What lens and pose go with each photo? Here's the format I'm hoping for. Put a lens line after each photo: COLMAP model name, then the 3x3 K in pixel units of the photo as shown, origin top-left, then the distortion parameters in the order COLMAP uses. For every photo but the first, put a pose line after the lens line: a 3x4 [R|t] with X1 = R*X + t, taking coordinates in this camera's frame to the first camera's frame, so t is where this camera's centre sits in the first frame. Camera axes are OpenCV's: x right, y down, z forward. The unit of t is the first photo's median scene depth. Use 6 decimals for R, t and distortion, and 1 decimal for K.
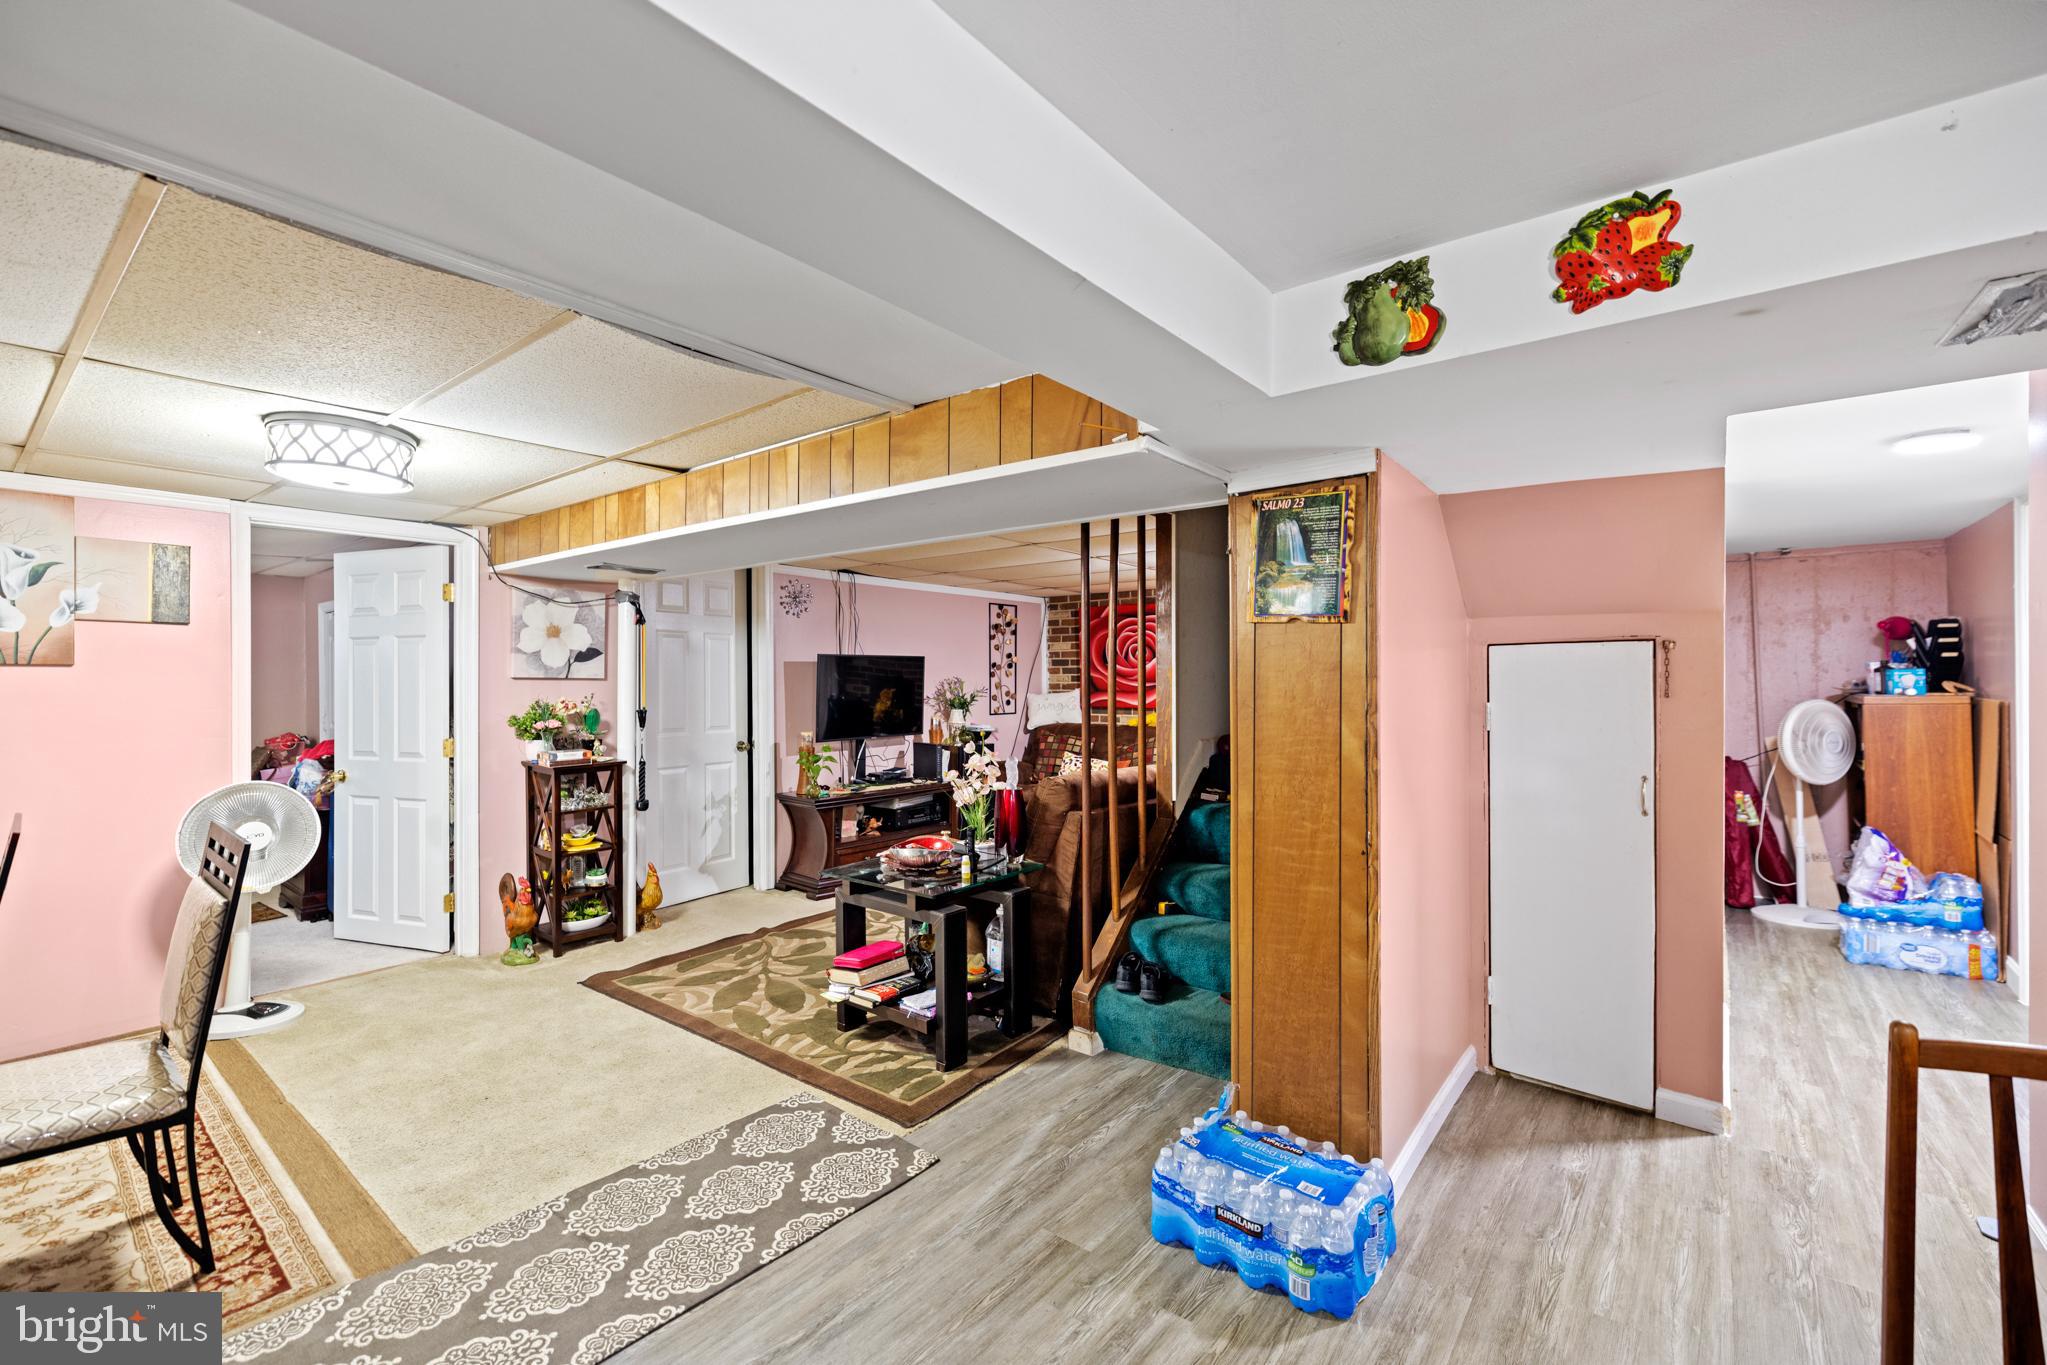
lens RADIAL K [[866.4, 0, 1023.5], [0, 866.4, 682.5], [0, 0, 1]] dist [0.000335, 0.000093]
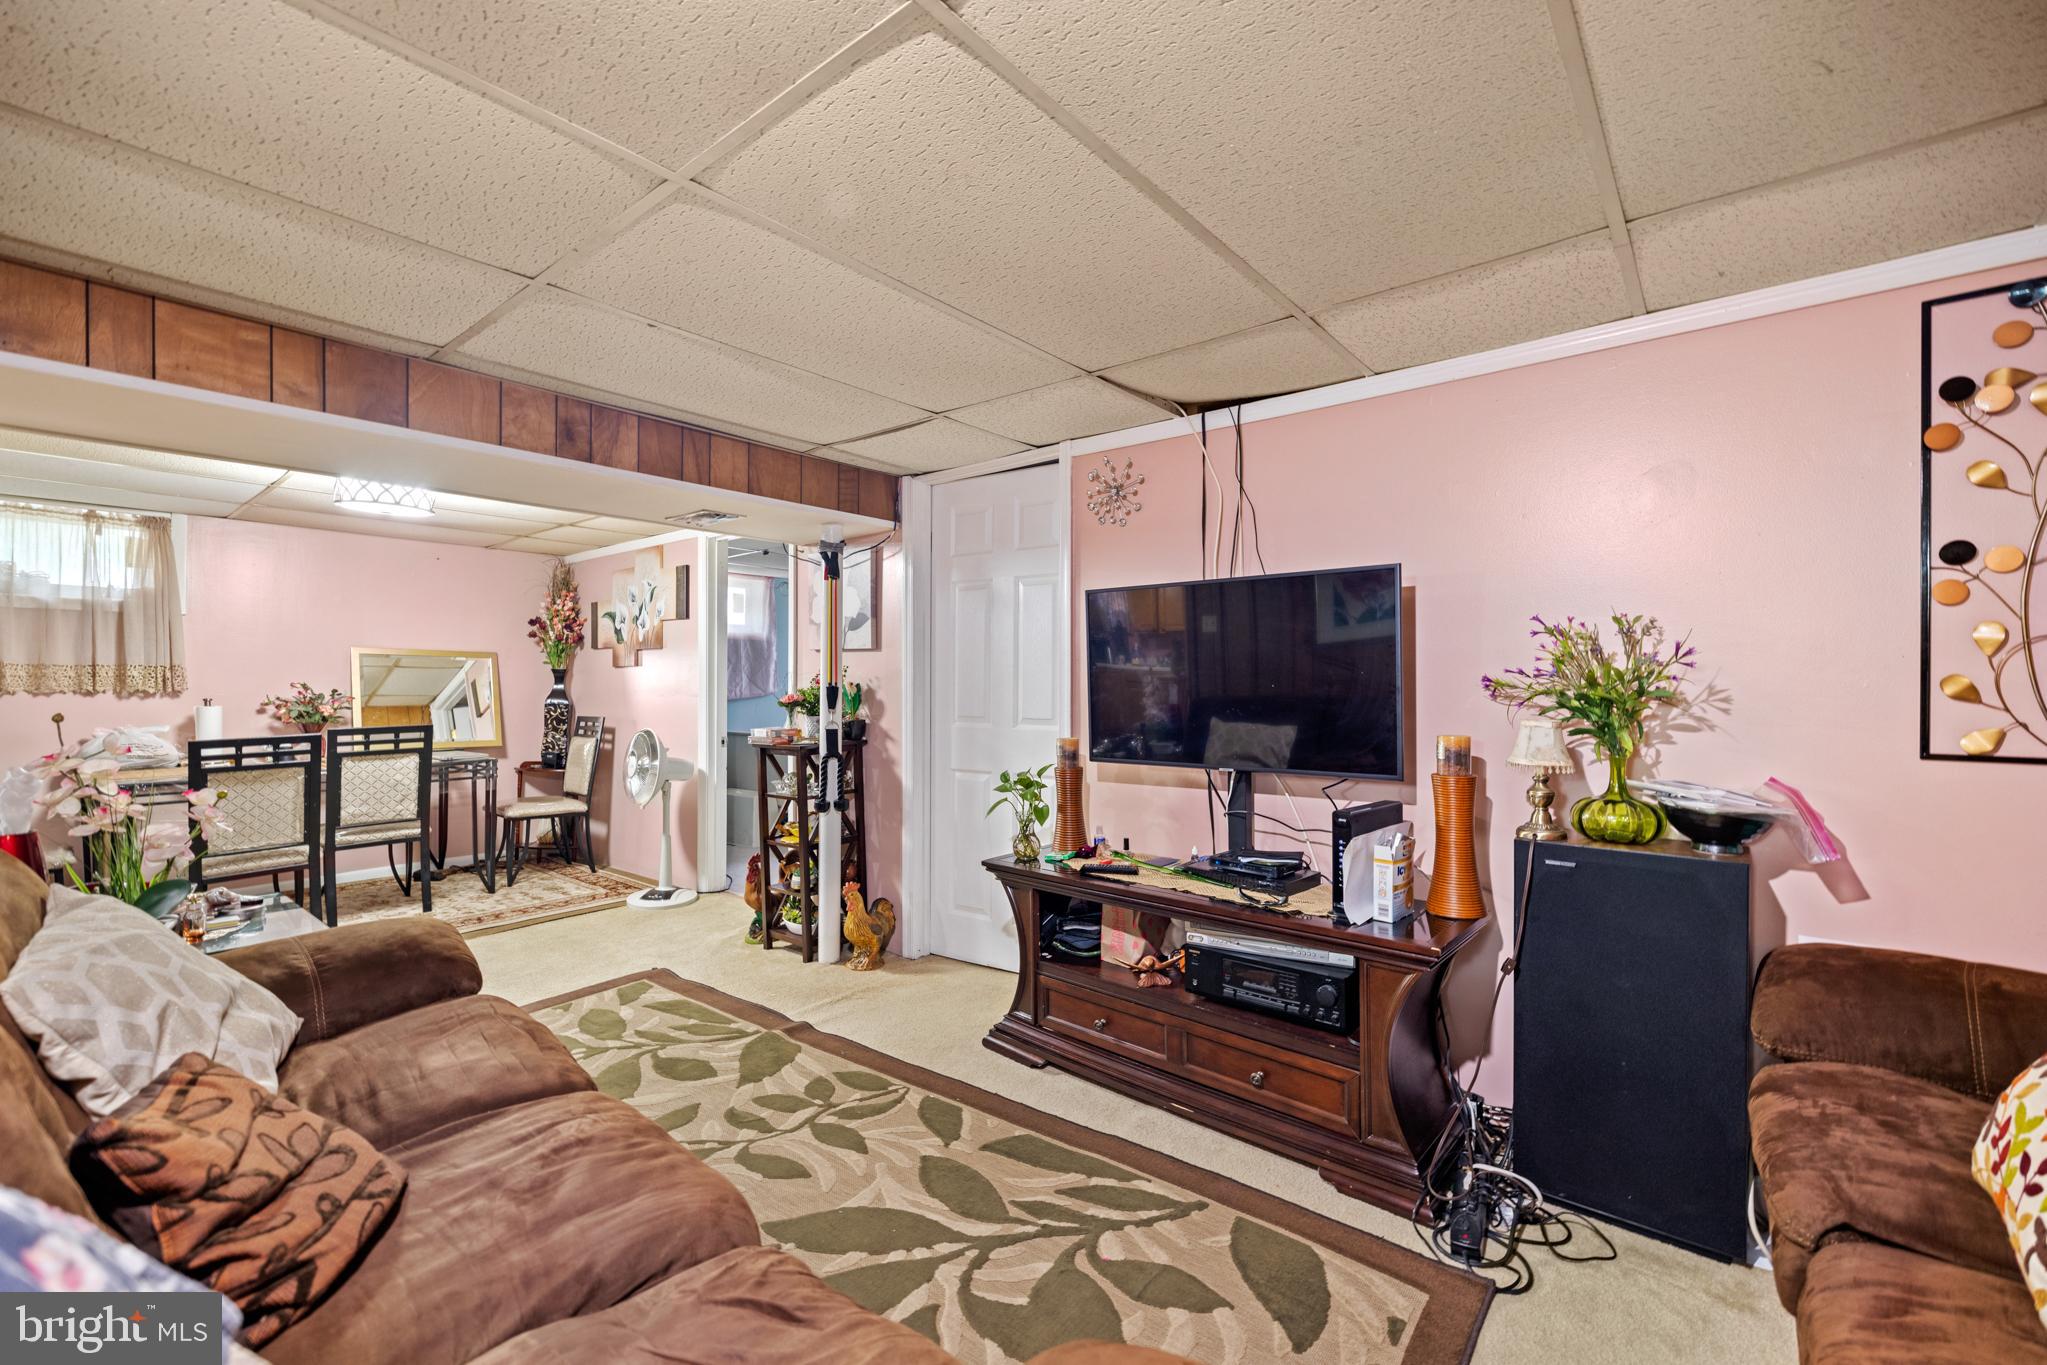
lens RADIAL K [[854.9, 0, 1023.5], [0, 854.9, 682.5], [0, 0, 1]] dist [-0.001819, -0.000317]
pose [[-0.032183, 0.006018, -0.999464, 0.302619], [0.000573, 0.999982, 0.006003, 0.020856], [0.999482, -0.000380, -0.032185, 1.065561]]
